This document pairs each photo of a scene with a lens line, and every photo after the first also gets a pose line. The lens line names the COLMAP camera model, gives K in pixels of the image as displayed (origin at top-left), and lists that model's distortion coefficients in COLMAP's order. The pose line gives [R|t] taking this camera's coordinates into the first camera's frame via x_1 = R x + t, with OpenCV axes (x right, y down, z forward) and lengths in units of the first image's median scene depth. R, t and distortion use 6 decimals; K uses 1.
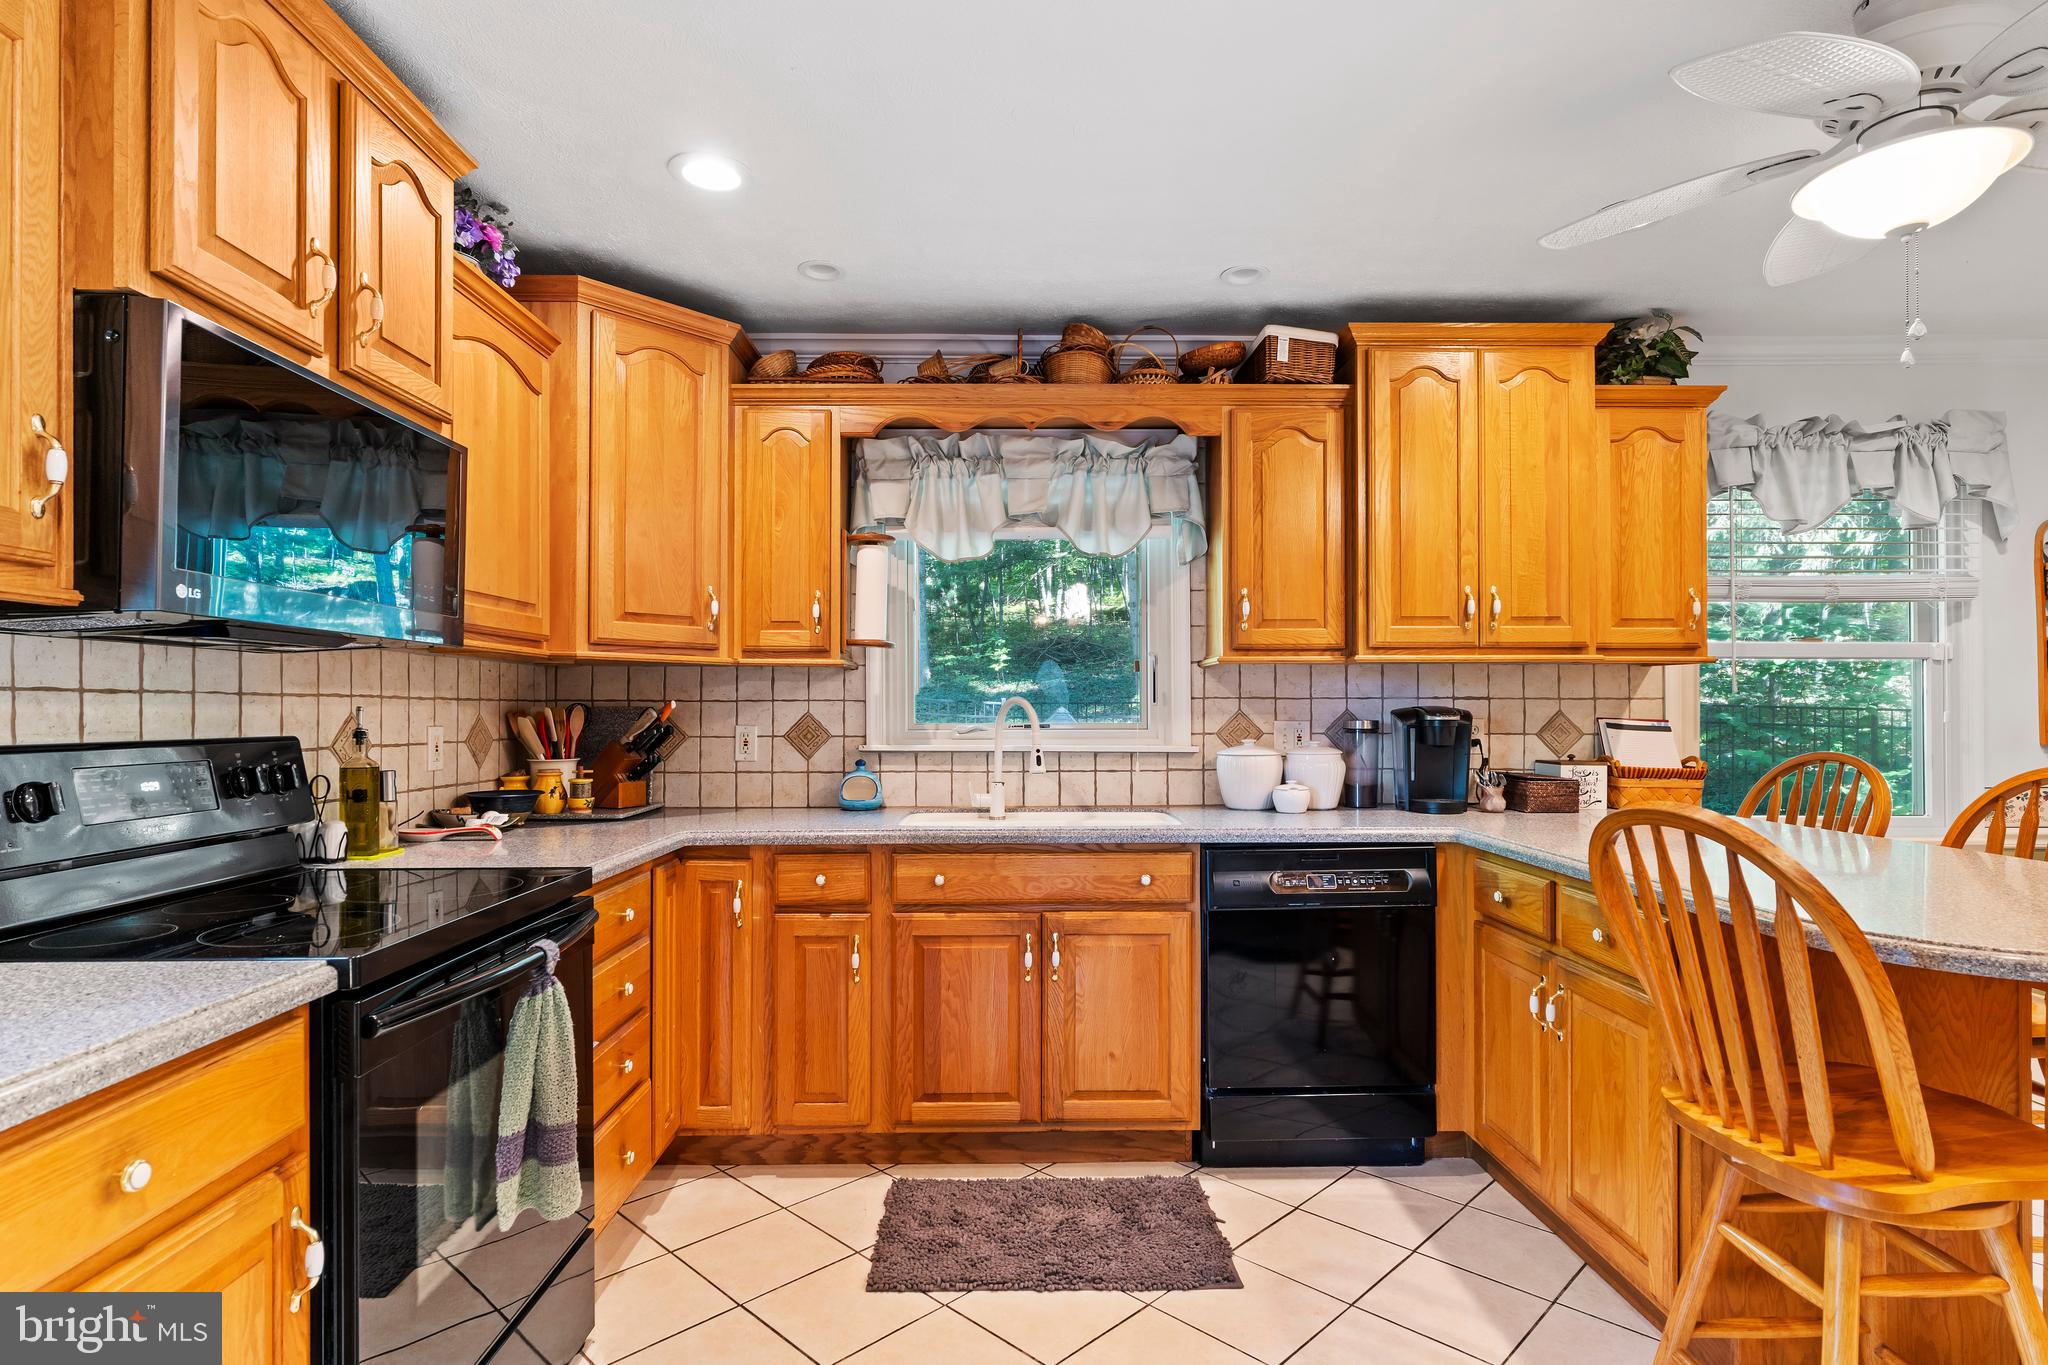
lens RADIAL K [[1049.2, 0, 1023.0], [0, 1049.2, 703.2], [0, 0, 1]] dist [-0.005916, 0.000205]
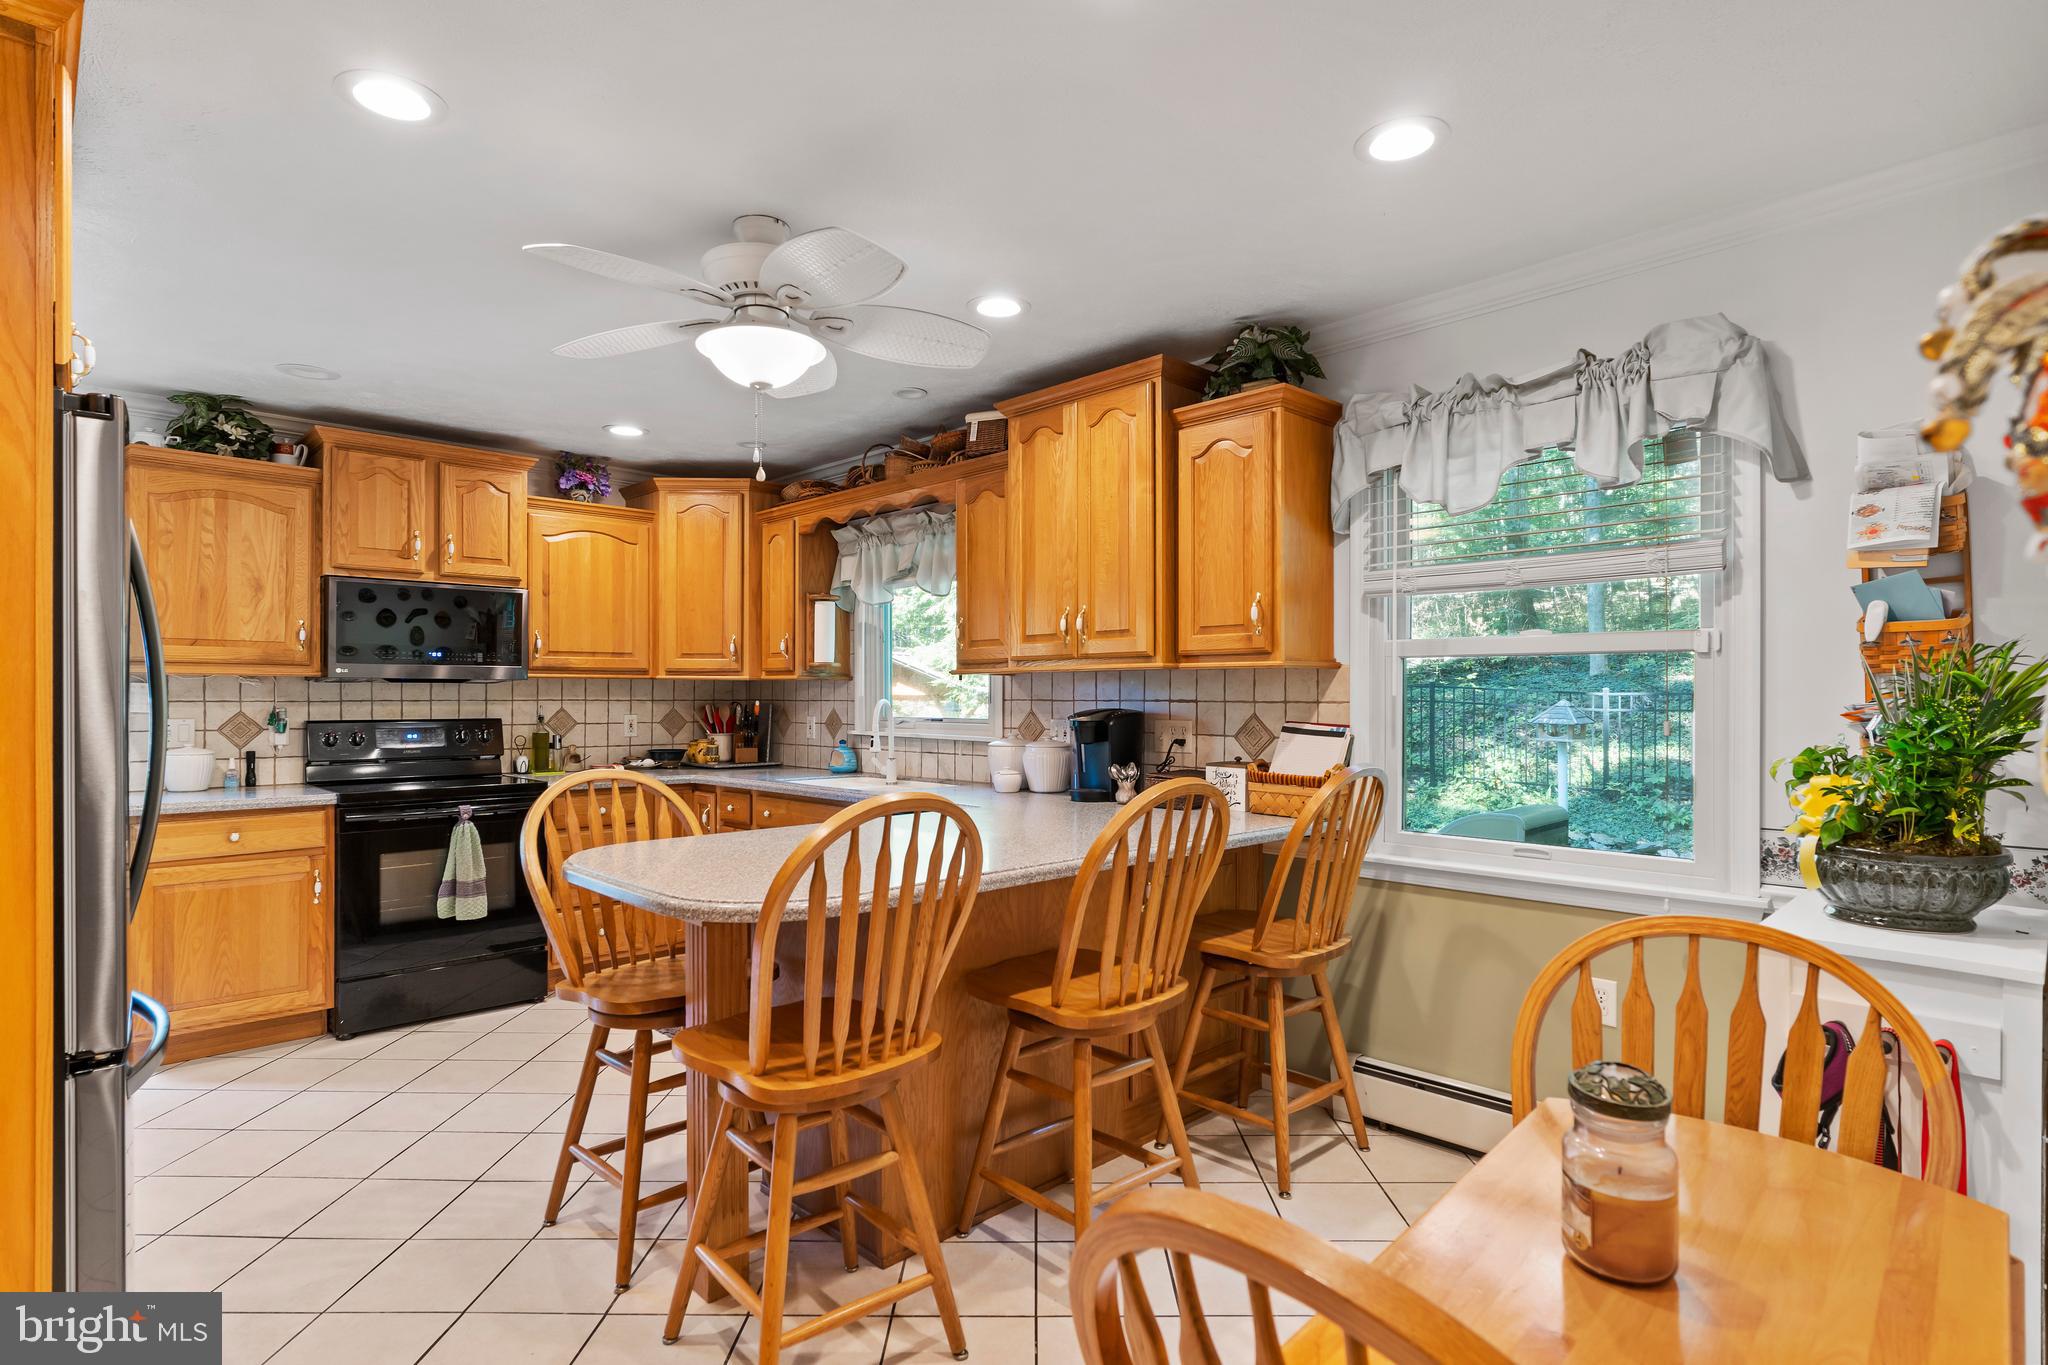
lens RADIAL K [[1057.7, 0, 1011.9], [0, 1057.7, 711.8], [0, 0, 1]] dist [-0.003117, 0.000272]
pose [[0.683400, 0.012007, -0.729946, 1.217546], [0.002926, 0.999812, 0.019186, -0.016800], [0.730038, -0.015247, 0.683236, 0.136793]]
